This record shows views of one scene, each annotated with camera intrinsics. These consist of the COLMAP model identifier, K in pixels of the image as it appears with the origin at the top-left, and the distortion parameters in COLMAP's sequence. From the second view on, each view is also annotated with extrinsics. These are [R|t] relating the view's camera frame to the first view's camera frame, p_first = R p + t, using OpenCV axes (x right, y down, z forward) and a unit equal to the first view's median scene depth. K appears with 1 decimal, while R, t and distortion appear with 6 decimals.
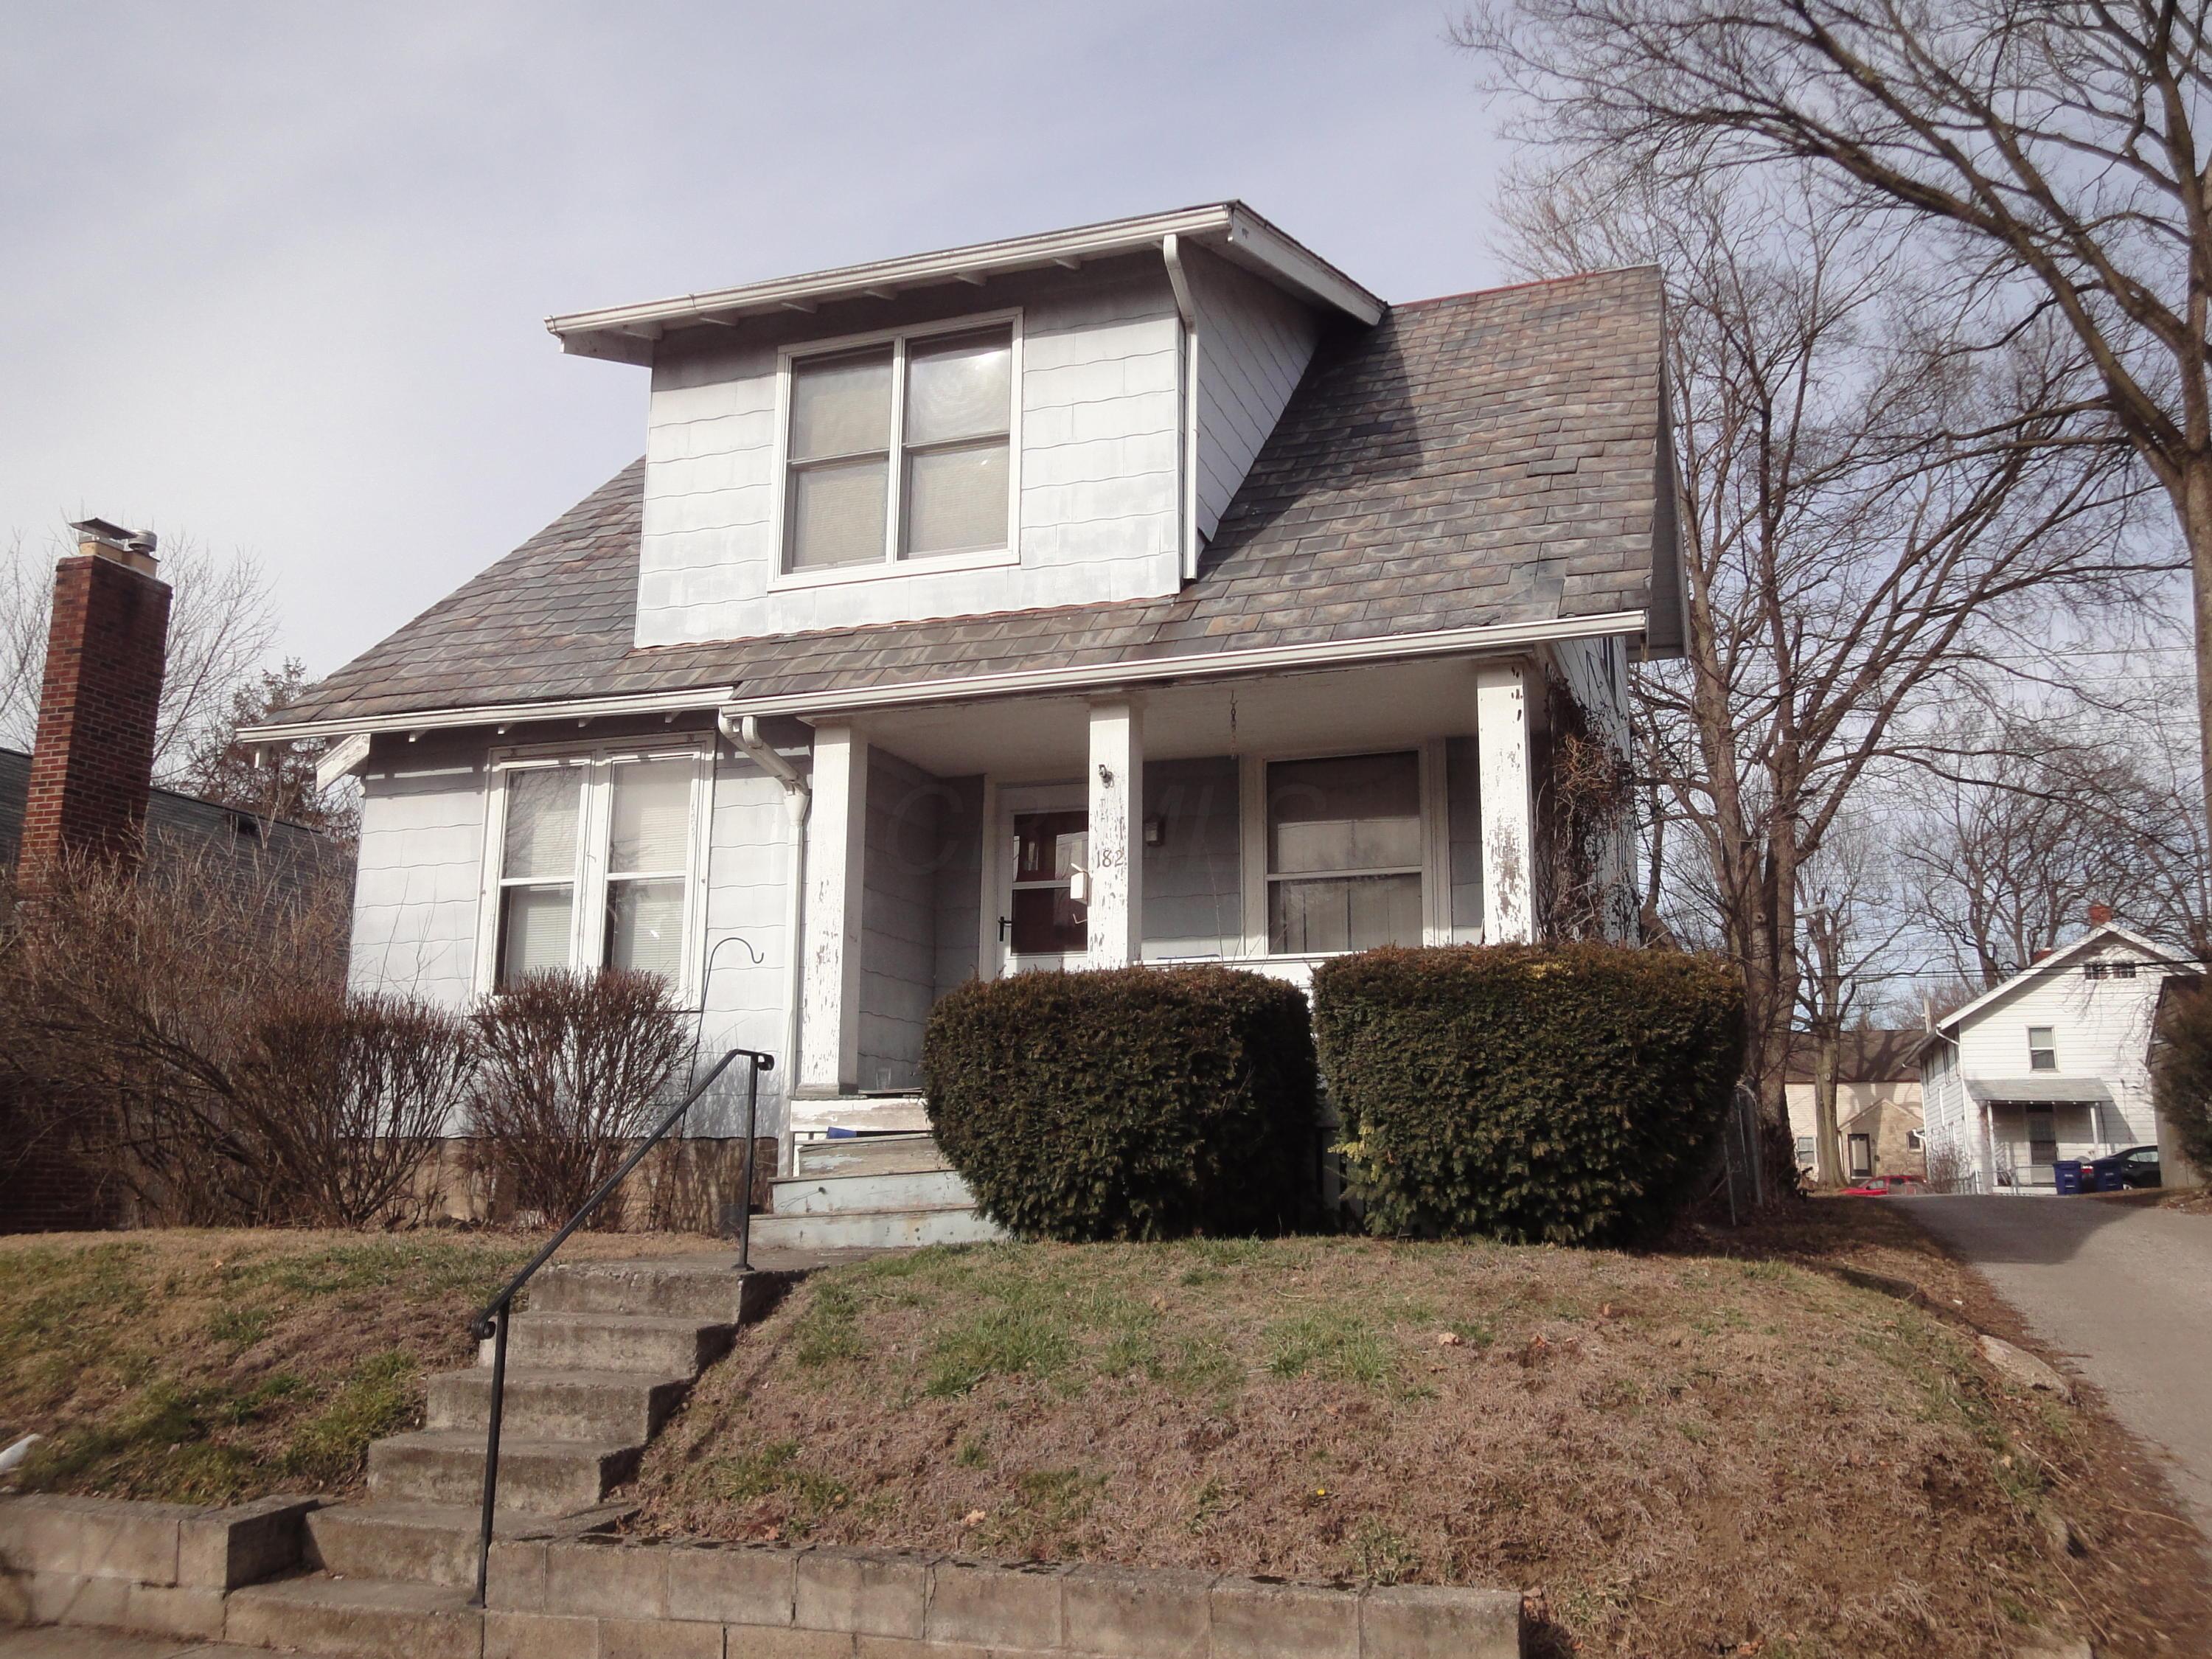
lens RADIAL K [[1808.1, 0, 1110.7], [0, 1808.1, 831.2], [0, 0, 1]] dist [-0.047746, -0.002988]
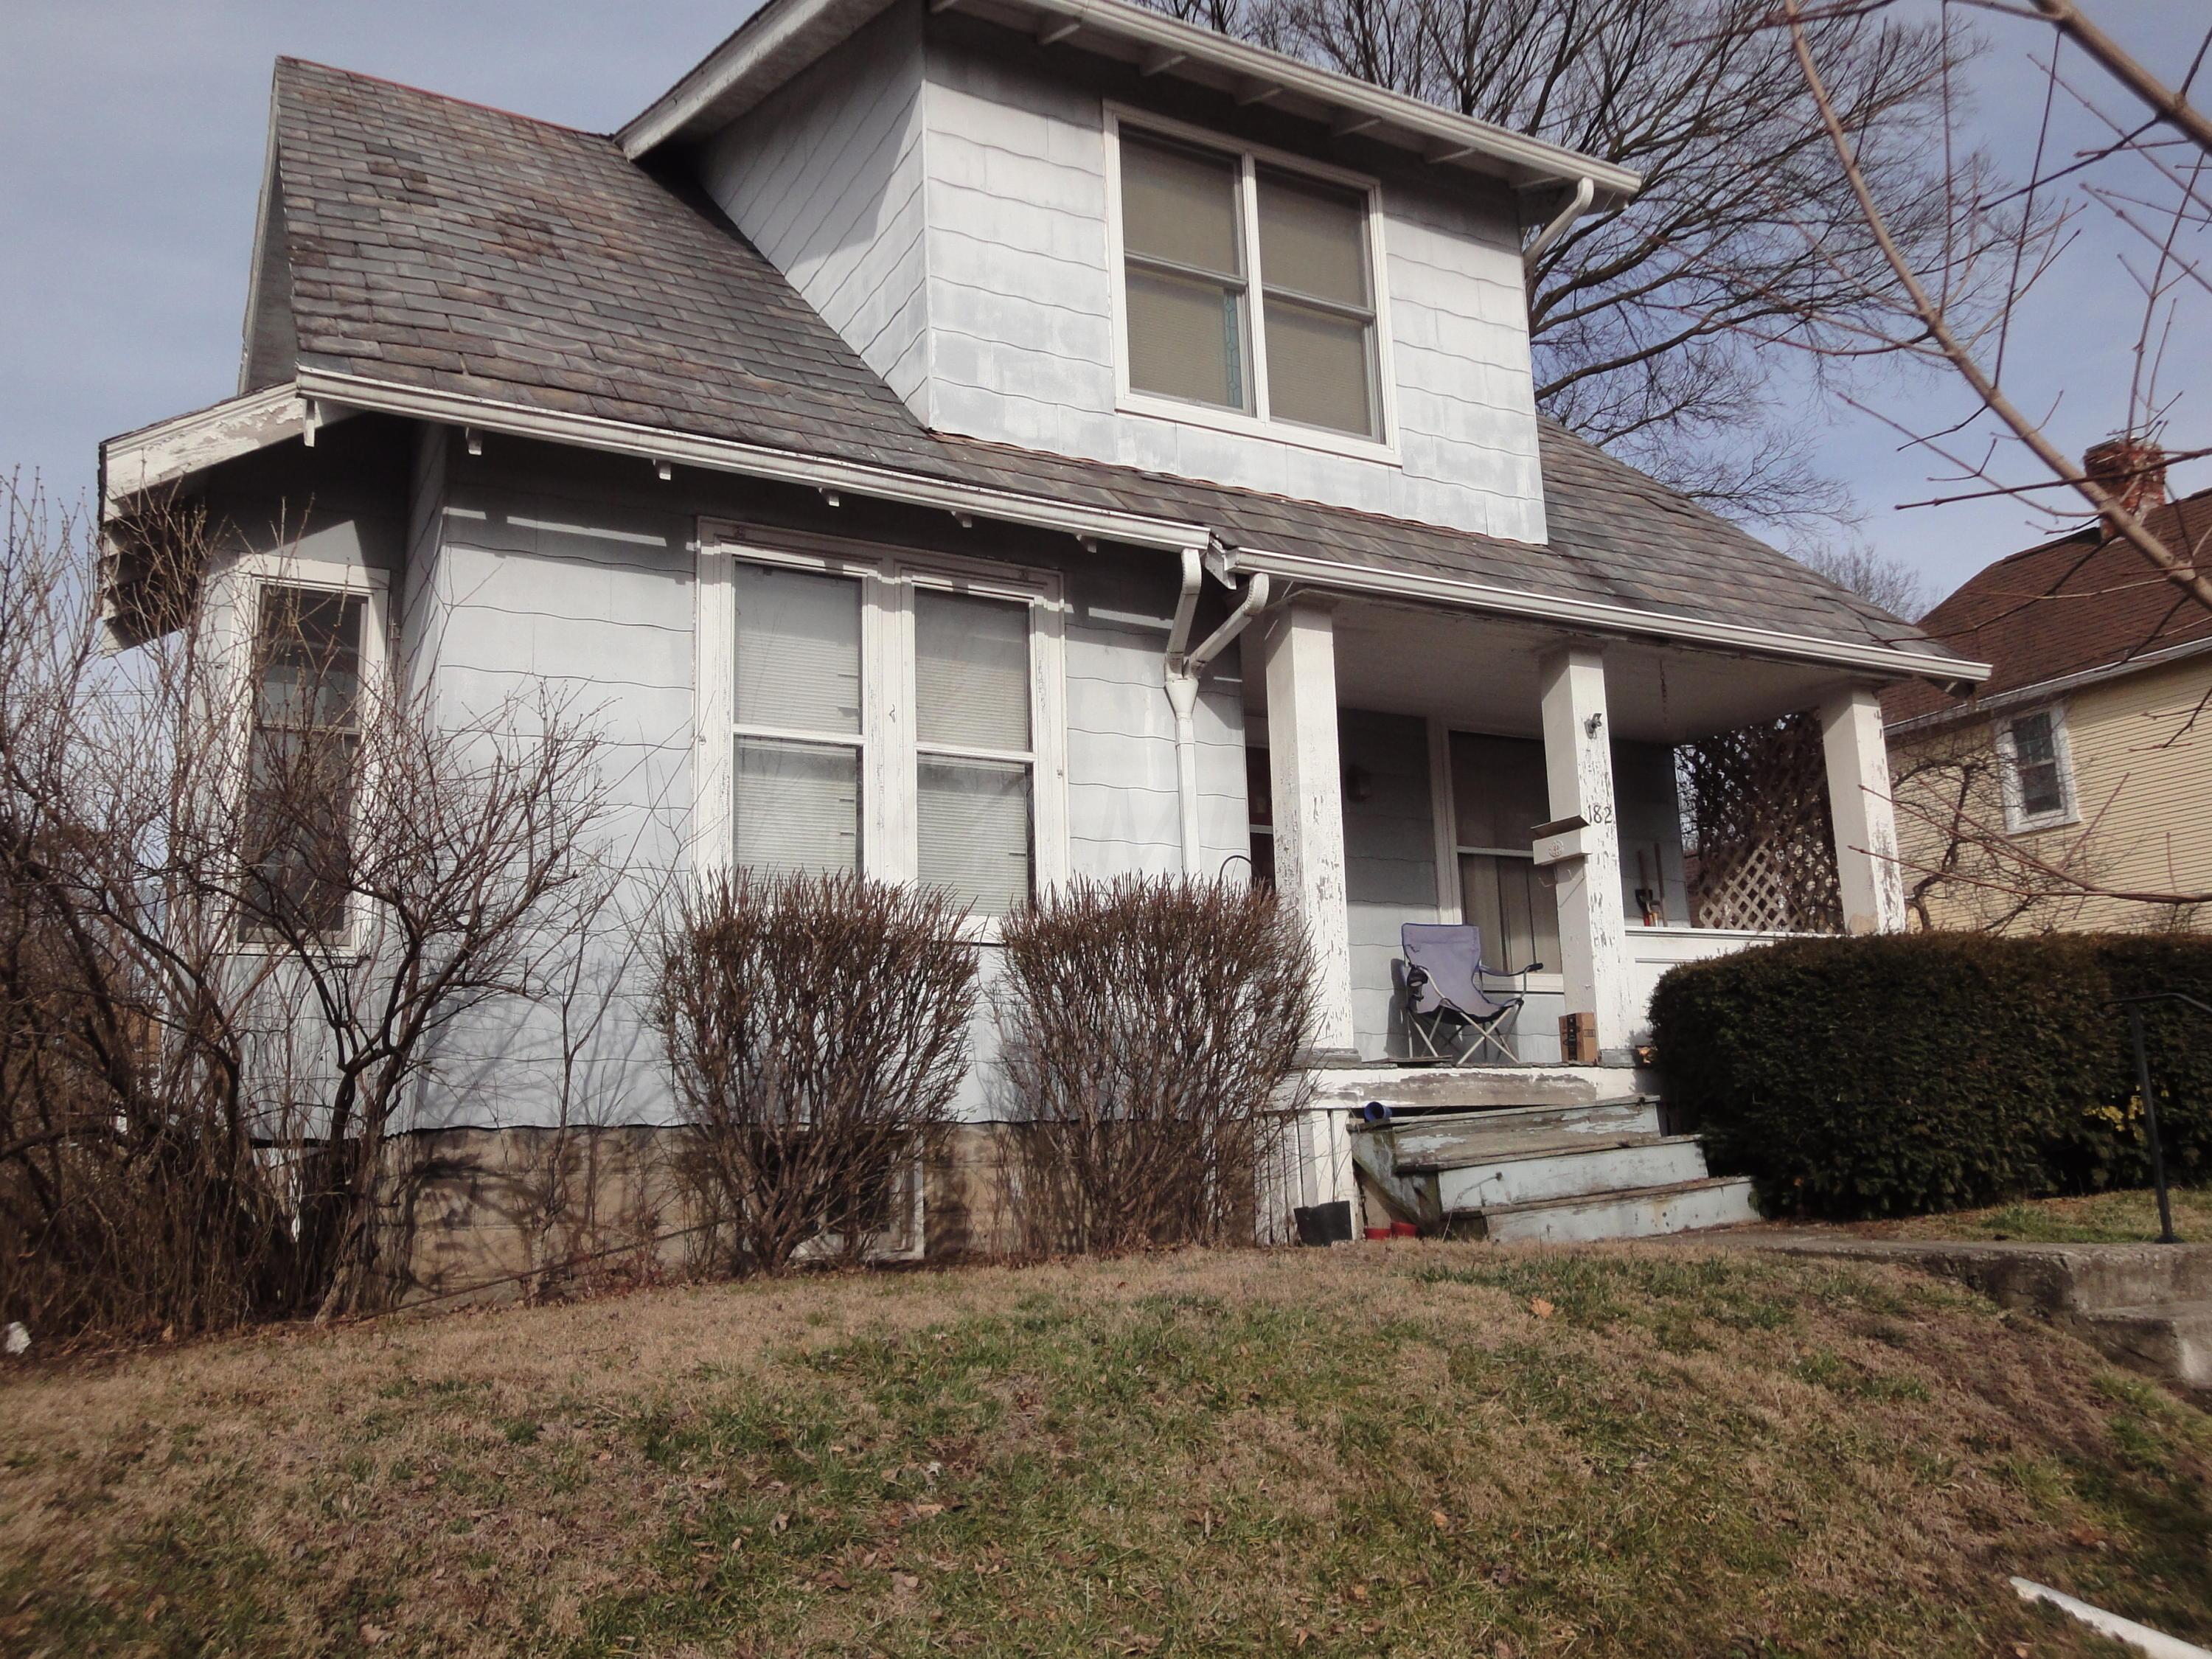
lens RADIAL K [[1808.1, 0, 1107.9], [0, 1808.1, 828.0], [0, 0, 1]] dist [-0.047746, -0.002988]
pose [[0.675640, 0.114776, 0.728242, -0.747526], [-0.107501, 0.992587, -0.056703, 0.089993], [-0.729352, -0.039976, 0.682970, 0.482756]]
